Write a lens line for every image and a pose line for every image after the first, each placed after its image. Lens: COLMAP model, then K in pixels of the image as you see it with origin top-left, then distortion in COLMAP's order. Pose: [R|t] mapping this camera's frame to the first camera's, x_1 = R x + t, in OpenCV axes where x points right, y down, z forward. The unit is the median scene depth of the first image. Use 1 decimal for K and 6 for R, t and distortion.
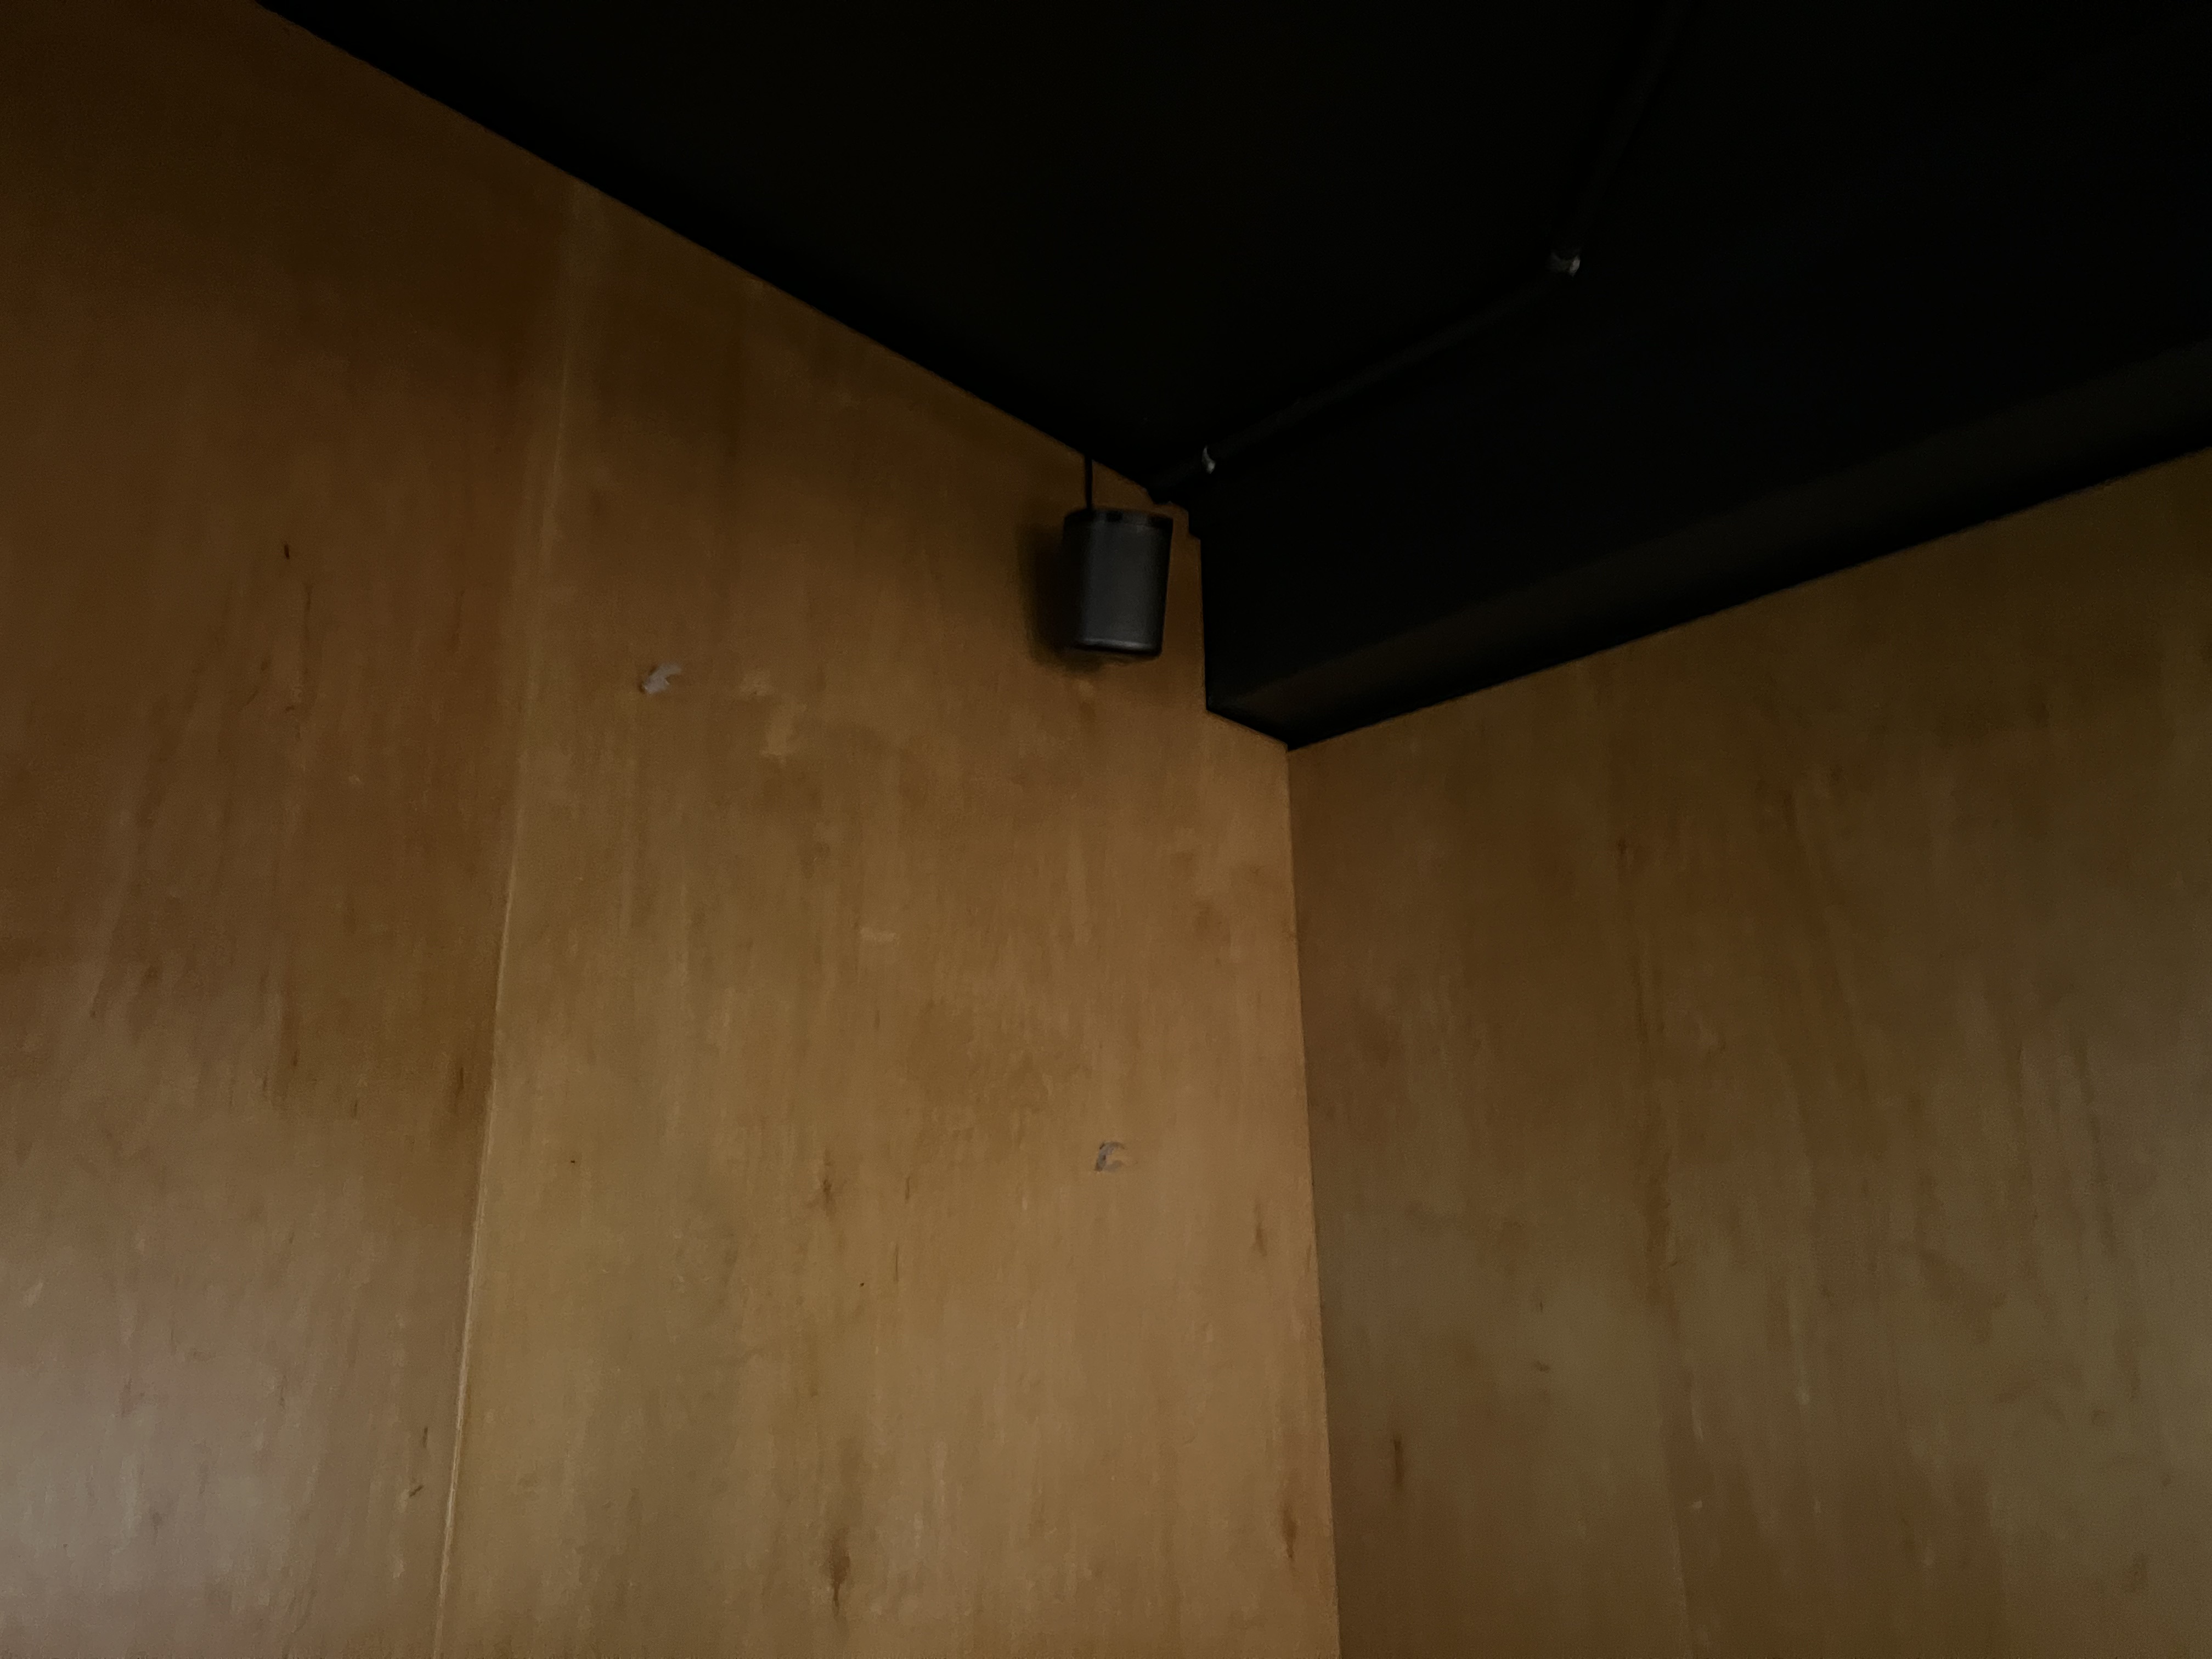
lens RADIAL K [[1688.2, 0, 1106.0], [0, 1688.2, 829.5], [0, 0, 1]] dist [0.102359, -0.120756]
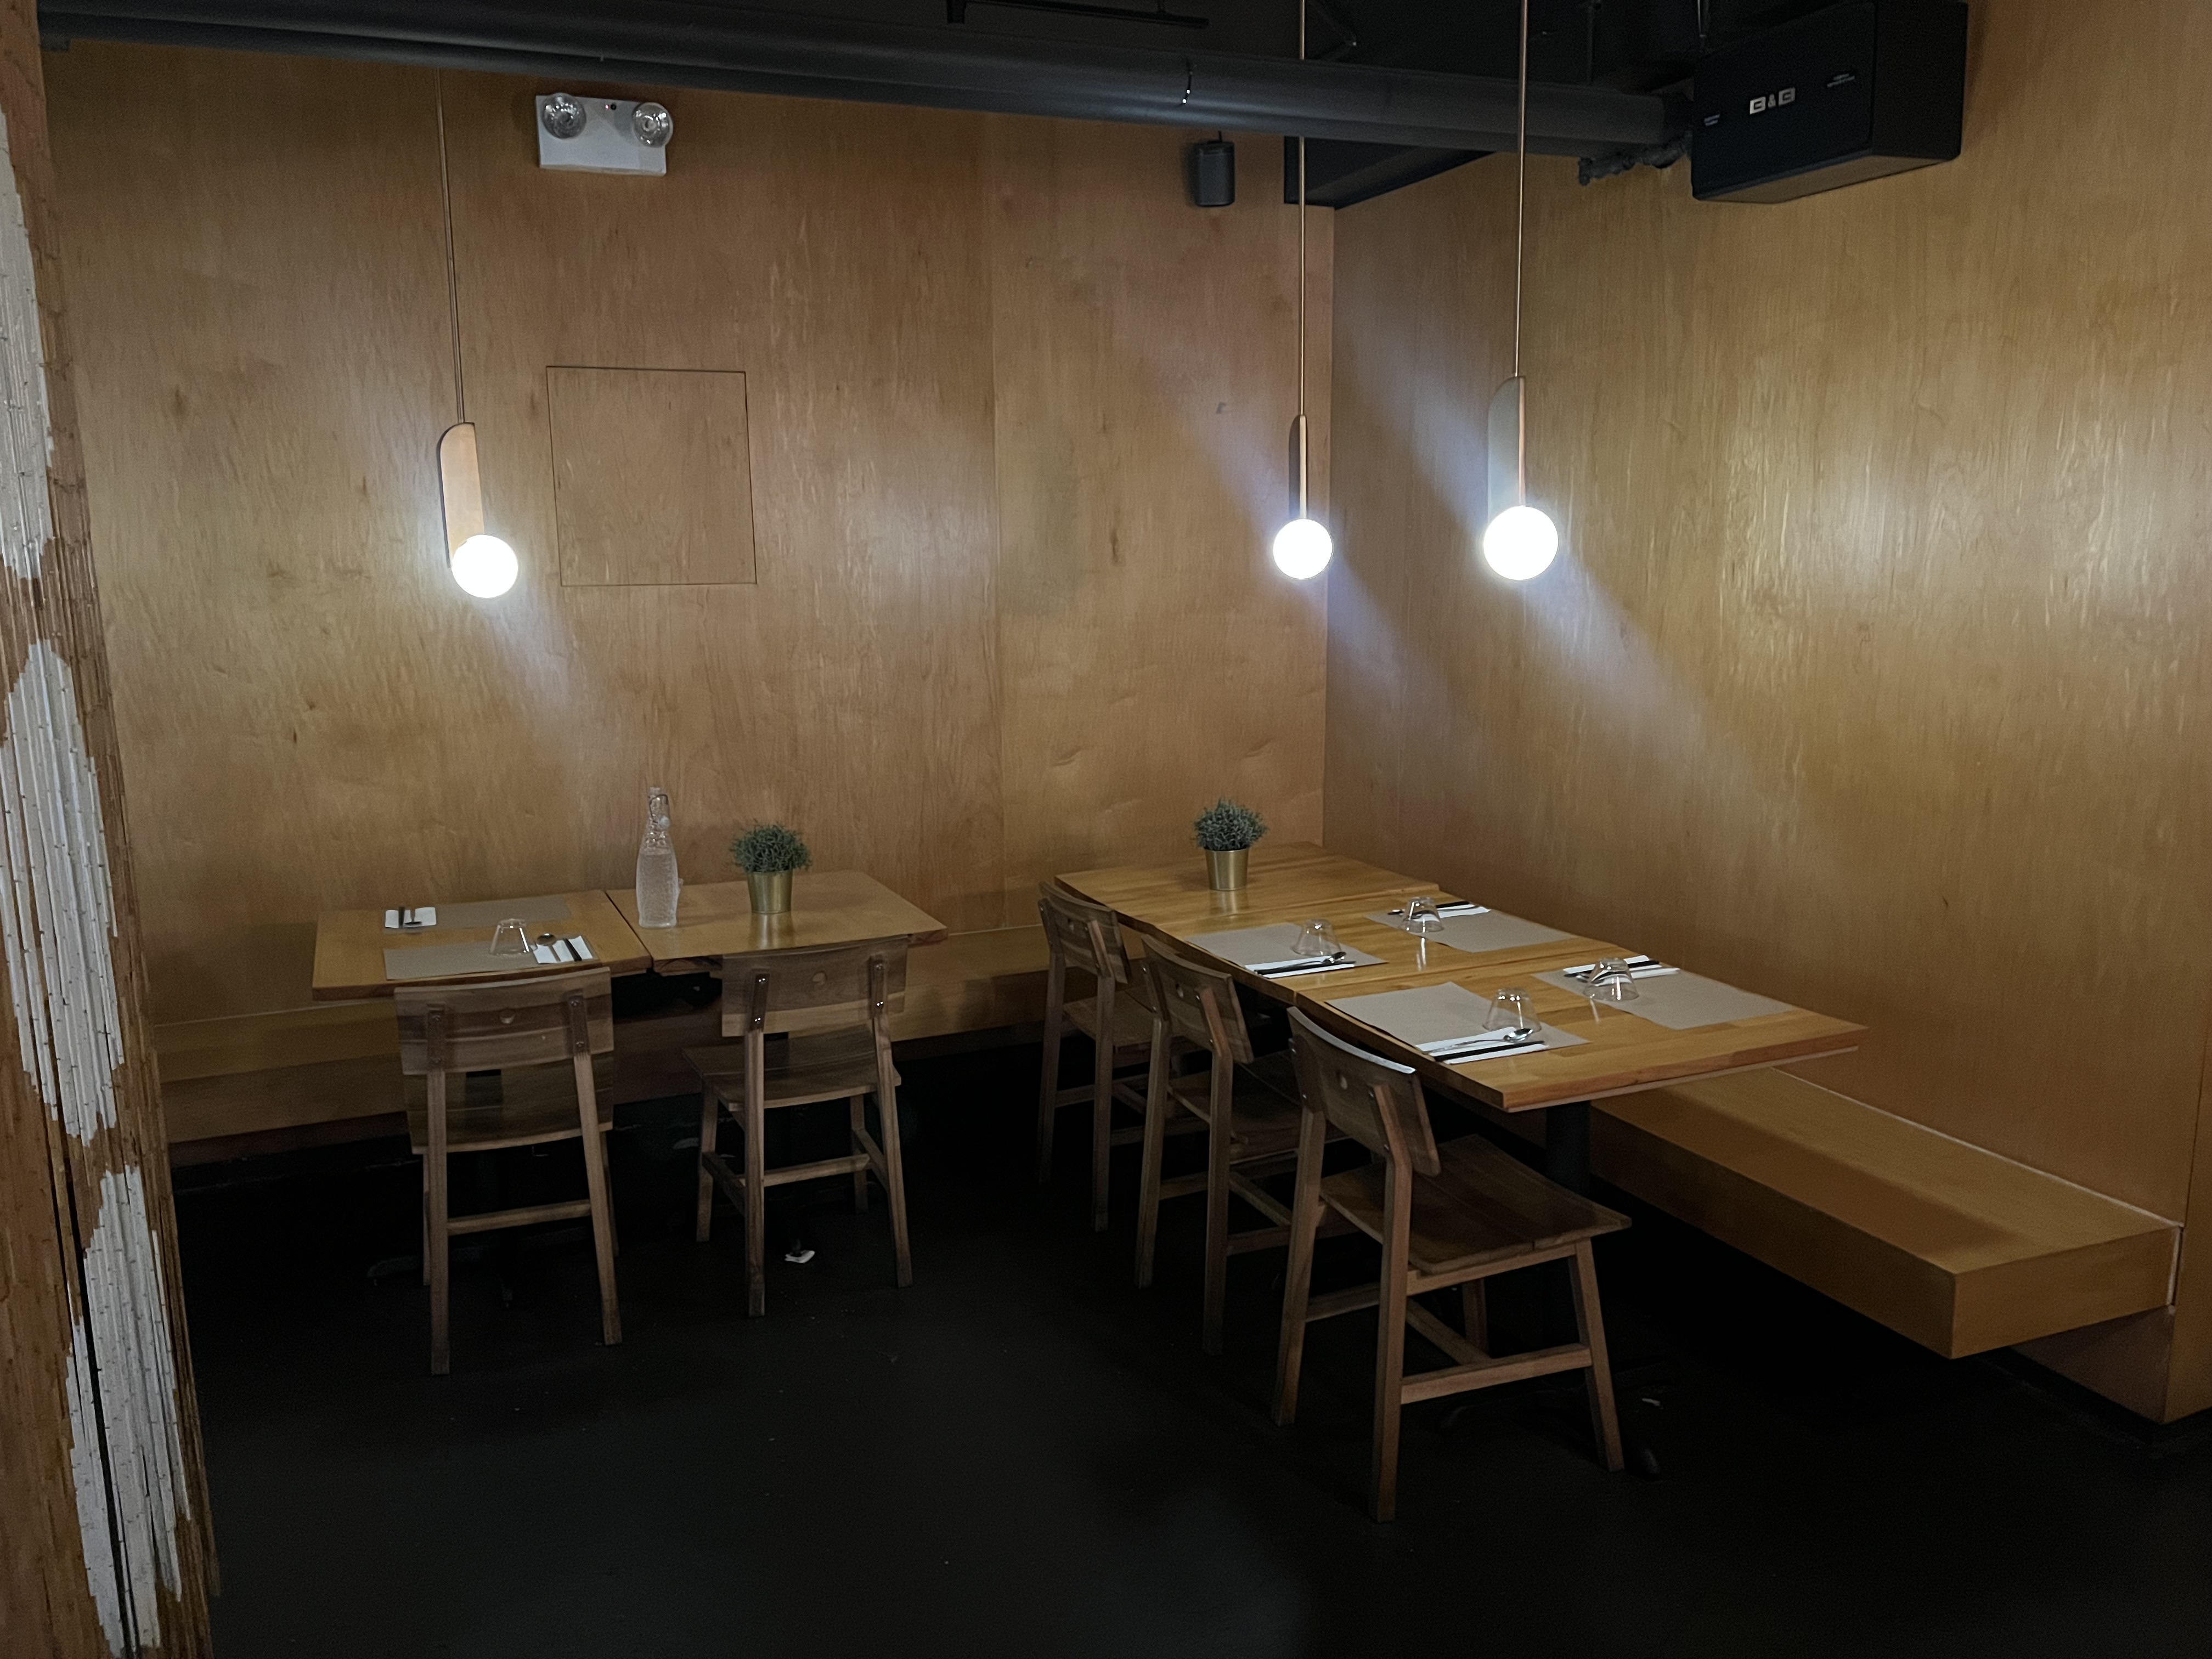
lens RADIAL K [[1688.2, 0, 1106.0], [0, 1688.2, 829.5], [0, 0, 1]] dist [0.102359, -0.120756]
pose [[0.912787, 0.089369, -0.398540, 1.167845], [0.115194, 0.879826, 0.461124, -0.587153], [0.391856, -0.466818, 0.792799, -1.852886]]
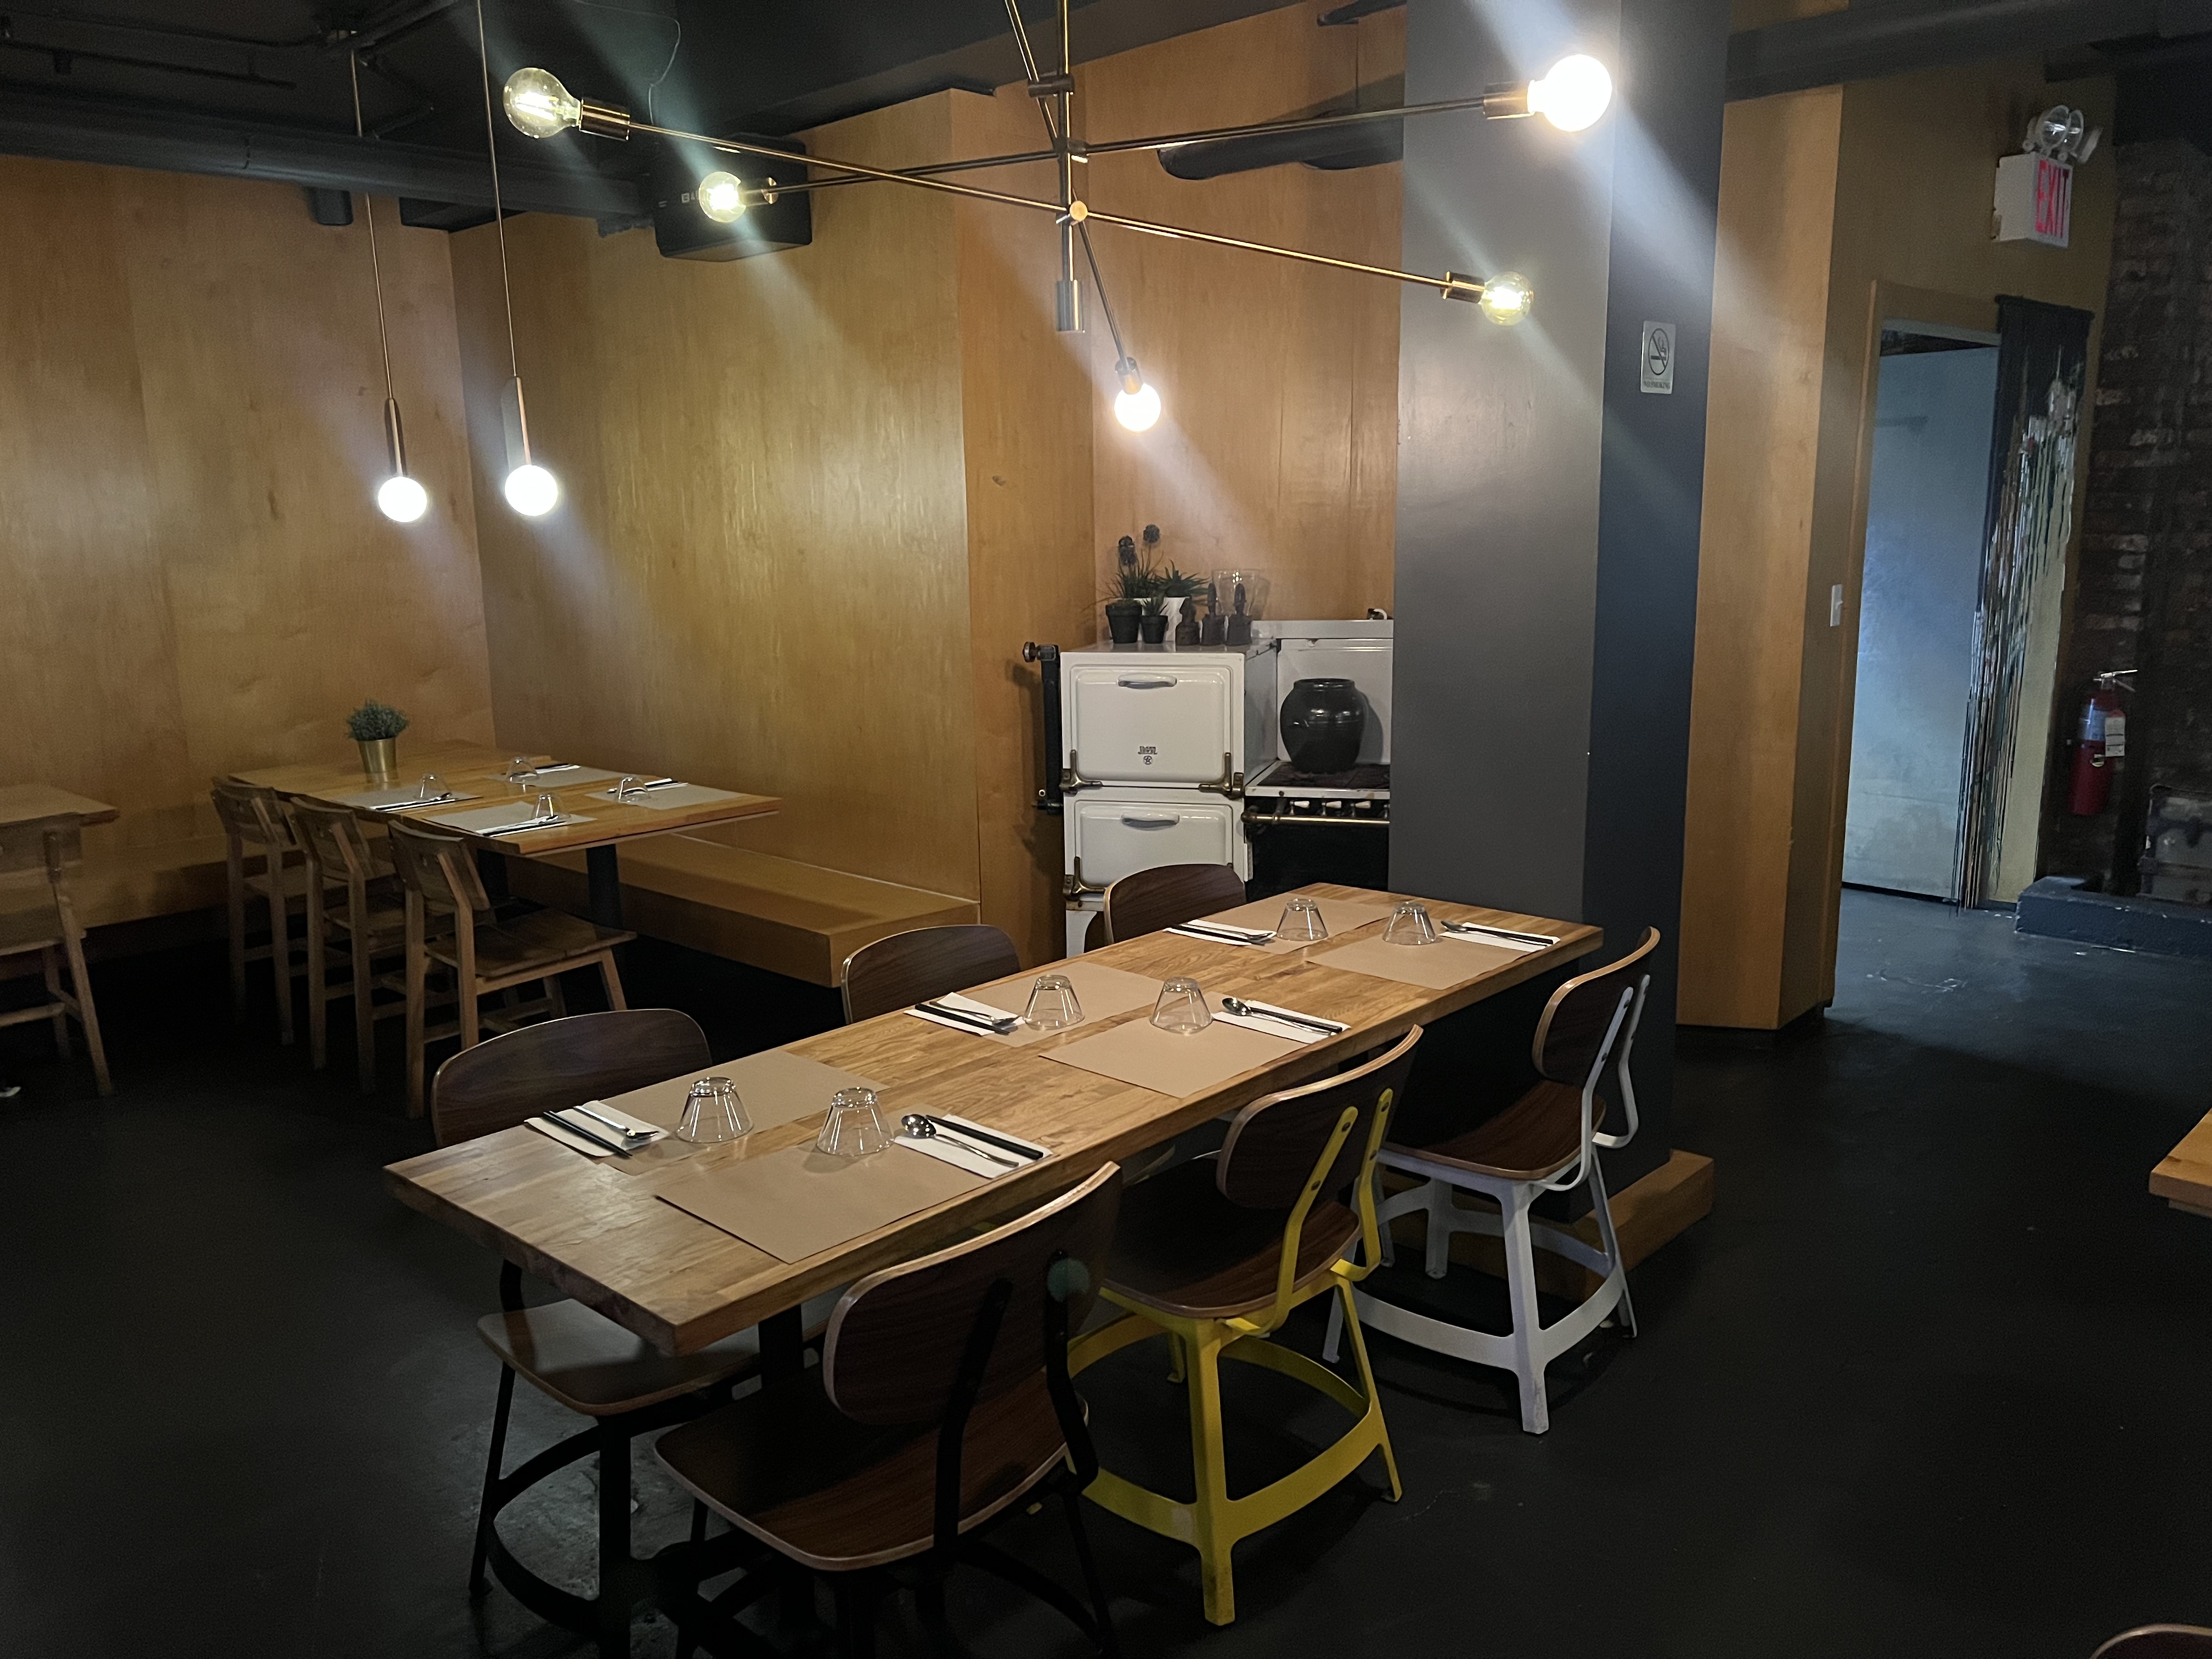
lens RADIAL K [[1688.2, 0, 1106.0], [0, 1688.2, 829.5], [0, 0, 1]] dist [0.102359, -0.120756]
pose [[0.999531, 0.012251, -0.028073, 1.839104], [0.003061, 0.872001, 0.489495, -0.824646], [0.030477, -0.489351, 0.871554, -2.707563]]
